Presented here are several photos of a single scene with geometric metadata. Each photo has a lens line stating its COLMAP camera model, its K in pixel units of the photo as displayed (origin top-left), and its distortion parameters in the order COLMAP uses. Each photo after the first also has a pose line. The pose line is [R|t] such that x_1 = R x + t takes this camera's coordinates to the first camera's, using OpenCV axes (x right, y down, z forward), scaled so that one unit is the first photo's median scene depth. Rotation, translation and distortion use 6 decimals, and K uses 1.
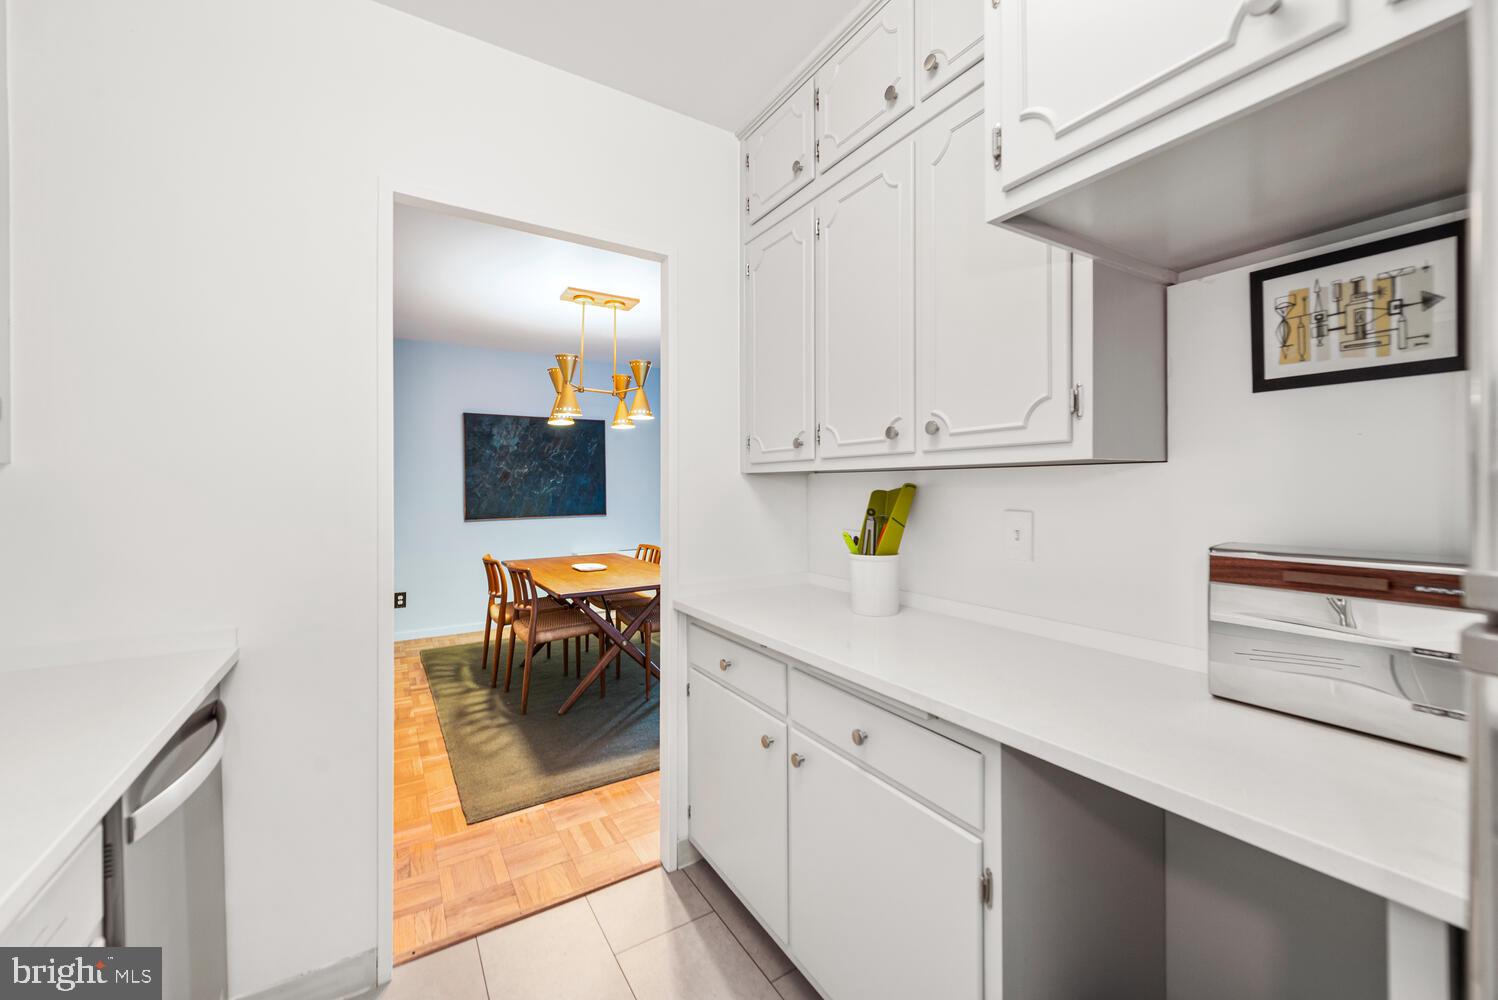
lens RADIAL K [[574.8, 0, 748.9], [0, 574.8, 490.5], [0, 0, 1]] dist [0.000335, 0.000050]
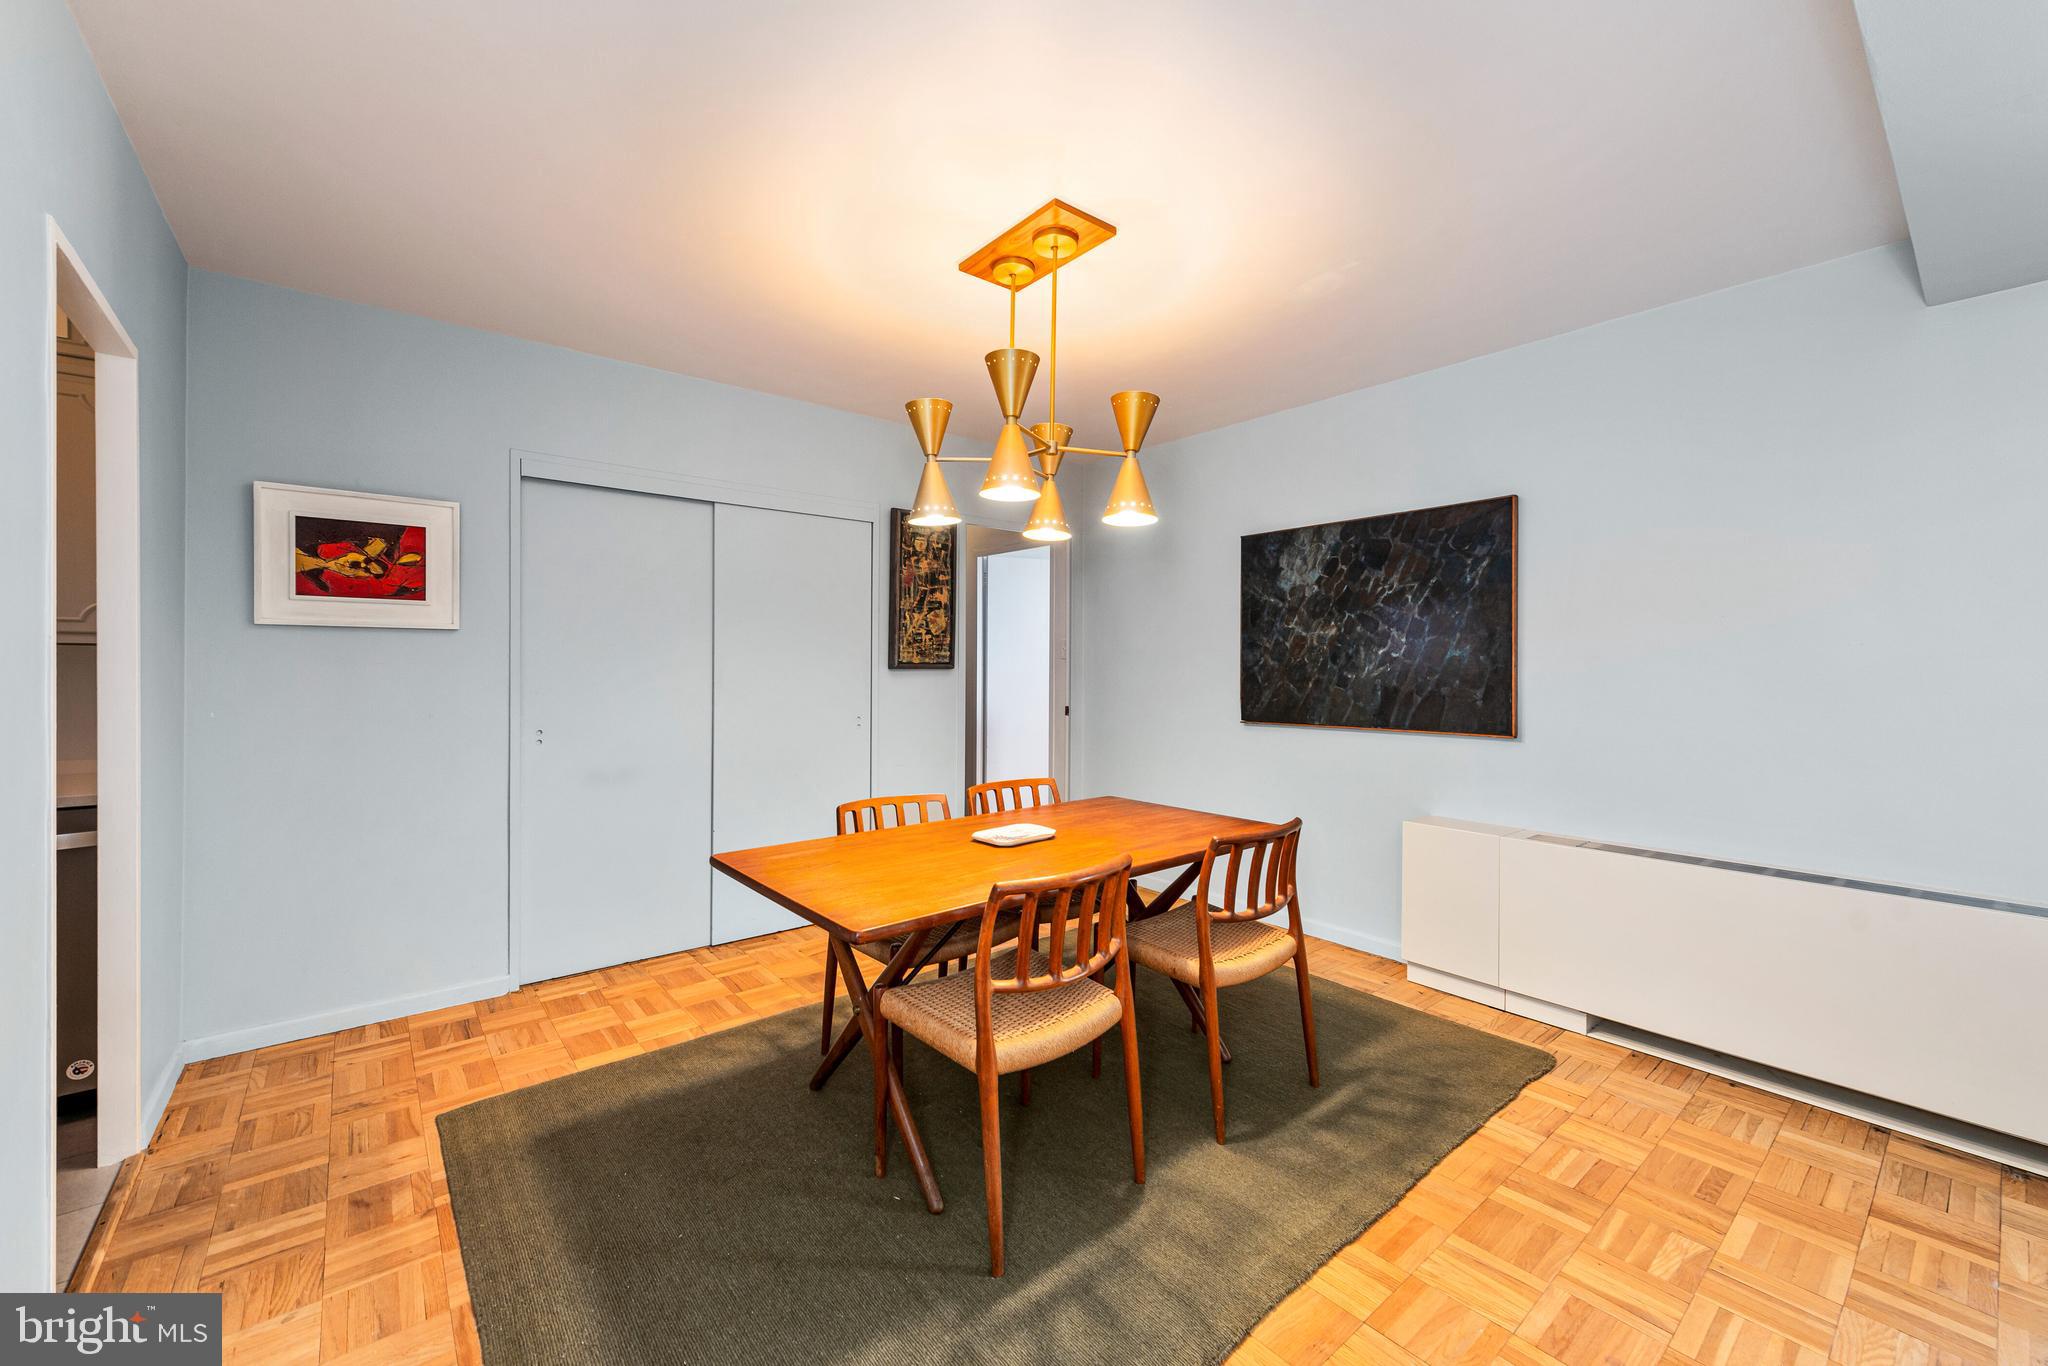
lens RADIAL K [[785.8, 0, 1023.9], [0, 785.8, 670.0], [0, 0, 1]] dist [0.000335, 0.000050]
pose [[0.141108, 0.009586, -0.989948, 0.252689], [-0.011354, 0.999903, 0.008064, -0.004395], [0.989929, 0.010103, 0.141203, 0.651734]]
